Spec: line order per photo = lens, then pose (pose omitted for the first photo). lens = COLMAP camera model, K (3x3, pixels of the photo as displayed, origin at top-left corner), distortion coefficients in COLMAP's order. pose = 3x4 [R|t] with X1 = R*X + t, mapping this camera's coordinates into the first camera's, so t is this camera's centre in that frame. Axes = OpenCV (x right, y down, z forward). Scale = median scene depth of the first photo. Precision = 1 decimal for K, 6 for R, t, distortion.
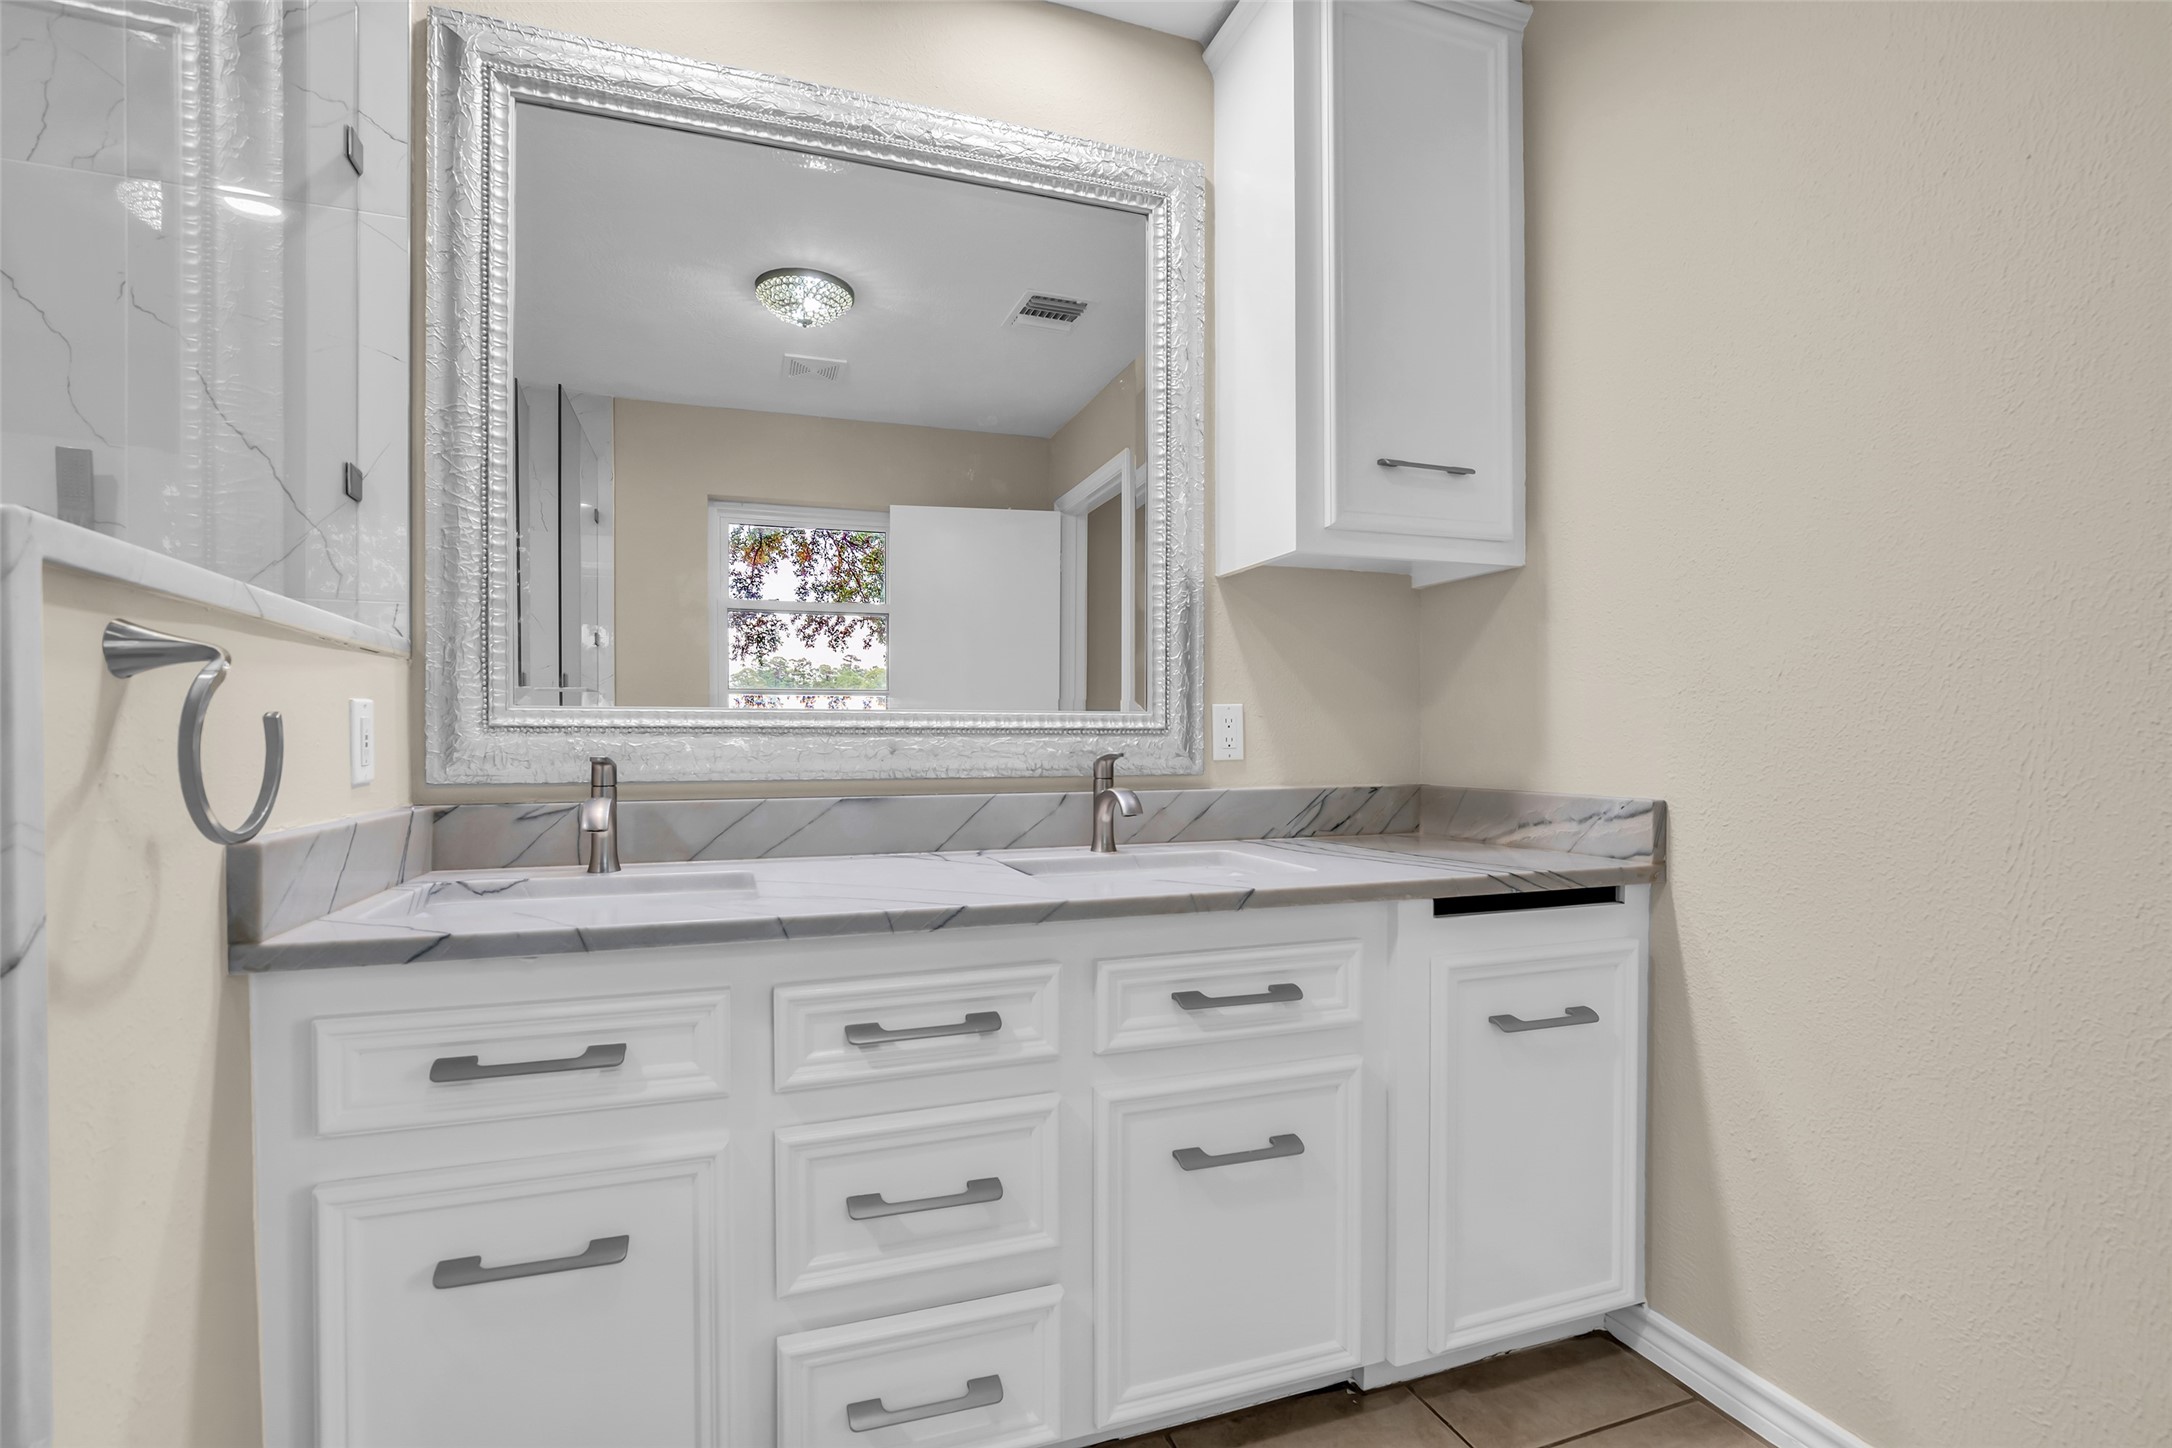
lens RADIAL K [[990.4, 0, 1085.8], [0, 990.4, 748.7], [0, 0, 1]] dist [-0.012743, -0.000109]
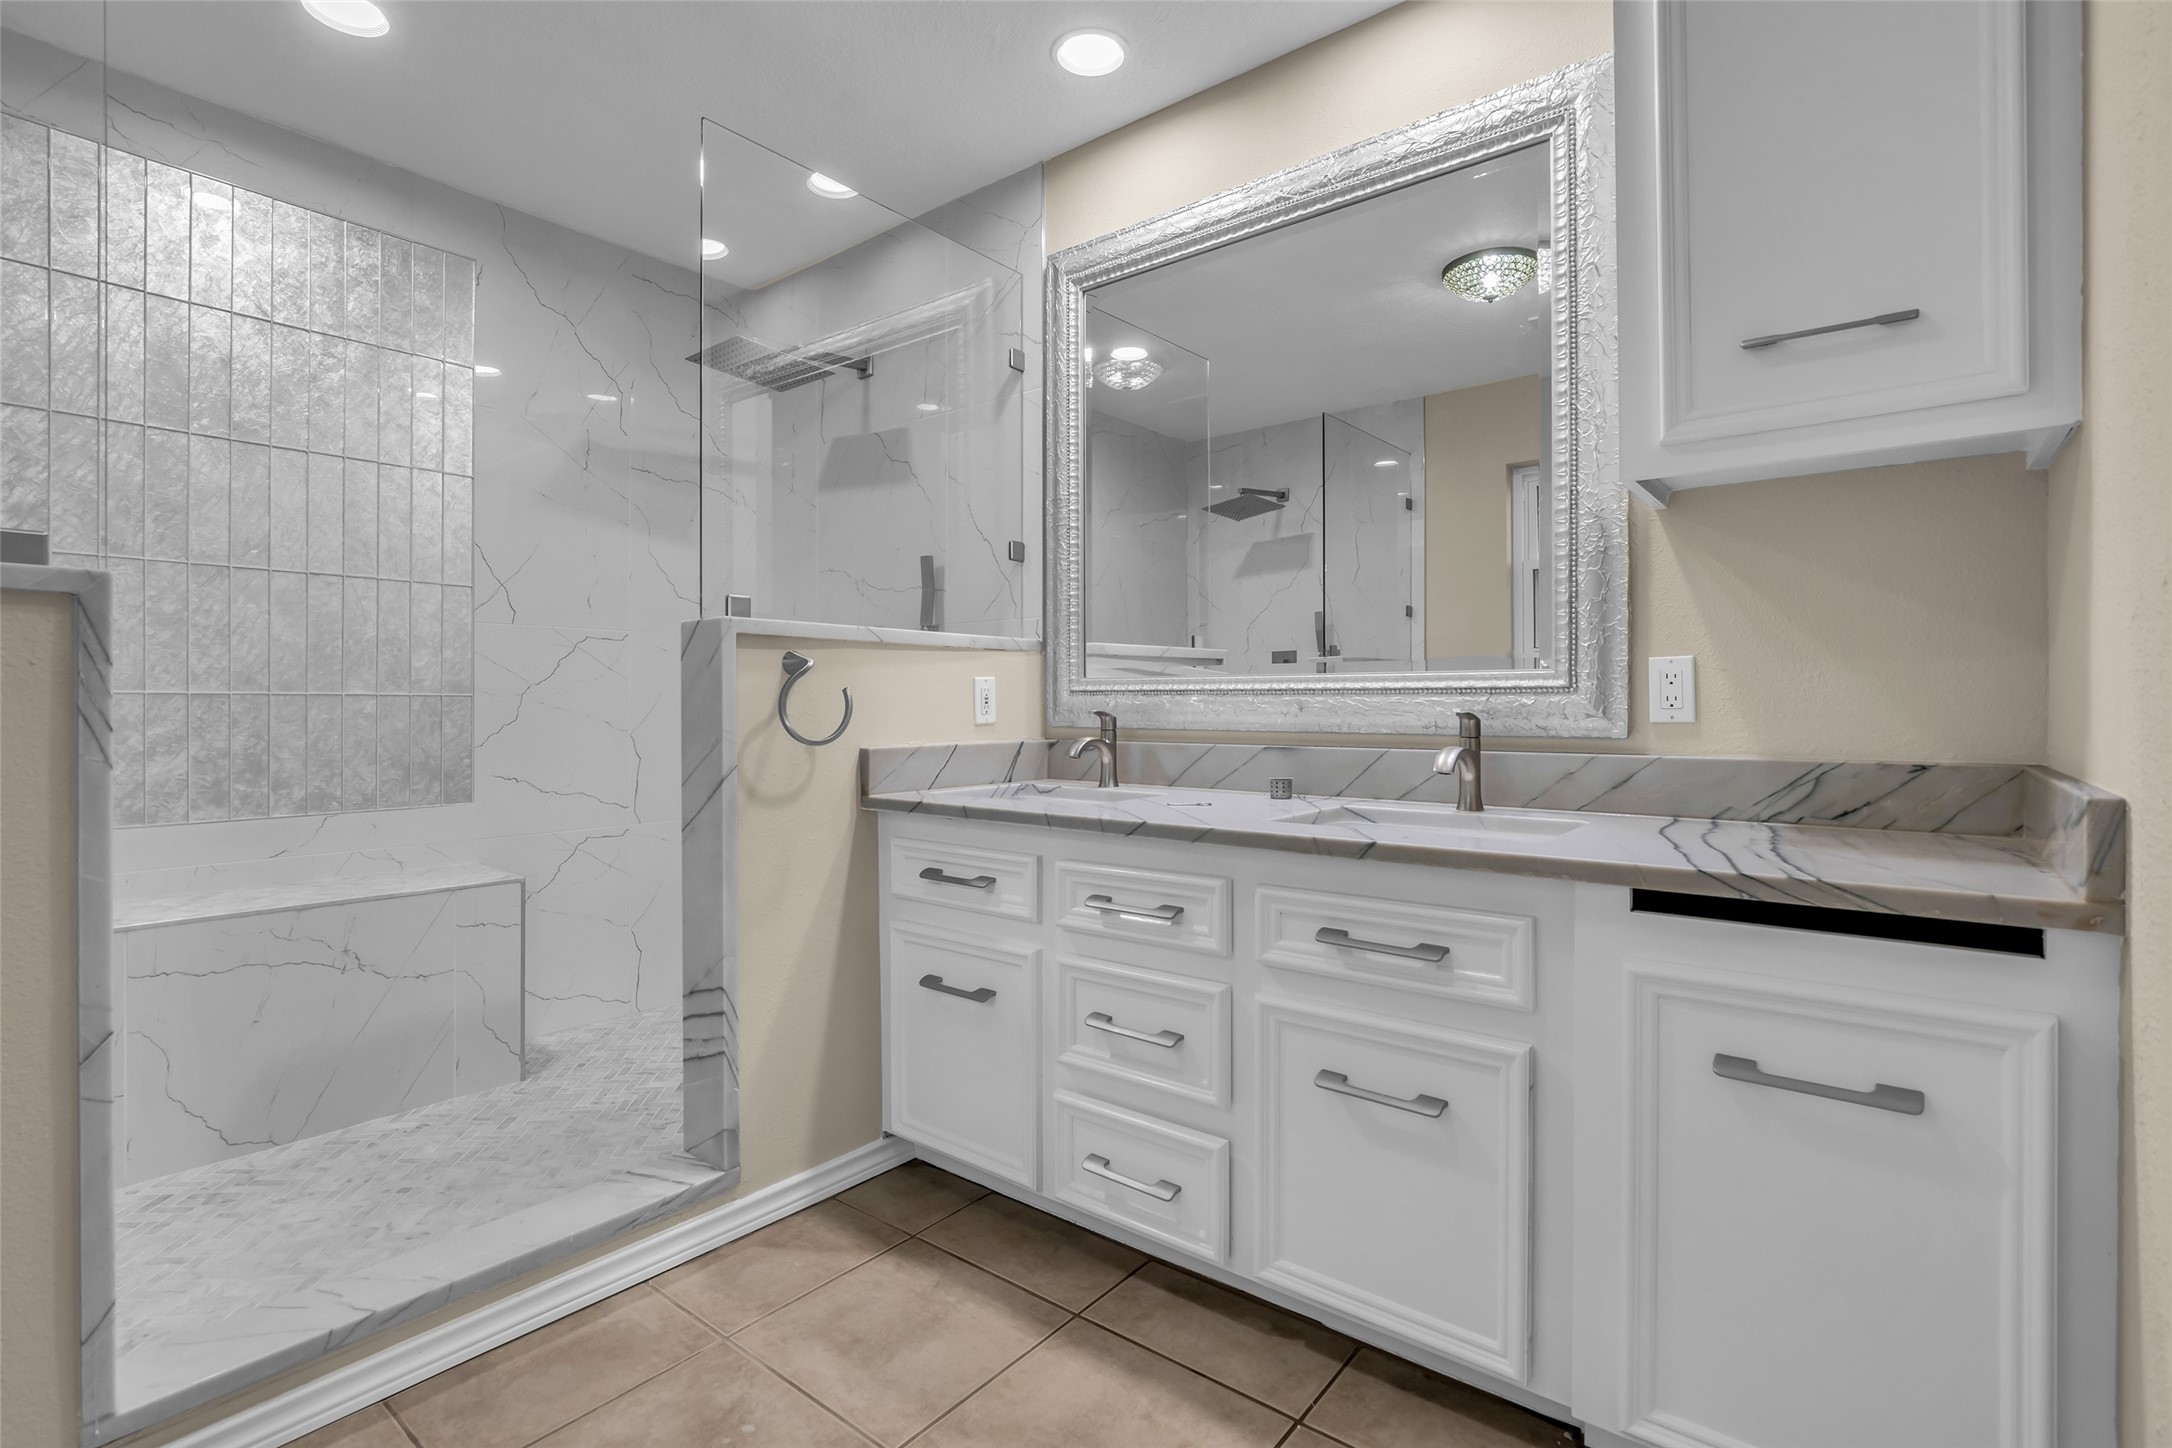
lens RADIAL K [[1009.0, 0, 1085.0], [0, 1009.0, 705.9], [0, 0, 1]] dist [-0.012977, -0.000115]
pose [[0.528620, 0.004024, -0.848849, 0.801912], [-0.005830, 0.999982, 0.001110, -0.000911], [0.848838, 0.004362, 0.528635, 0.154417]]
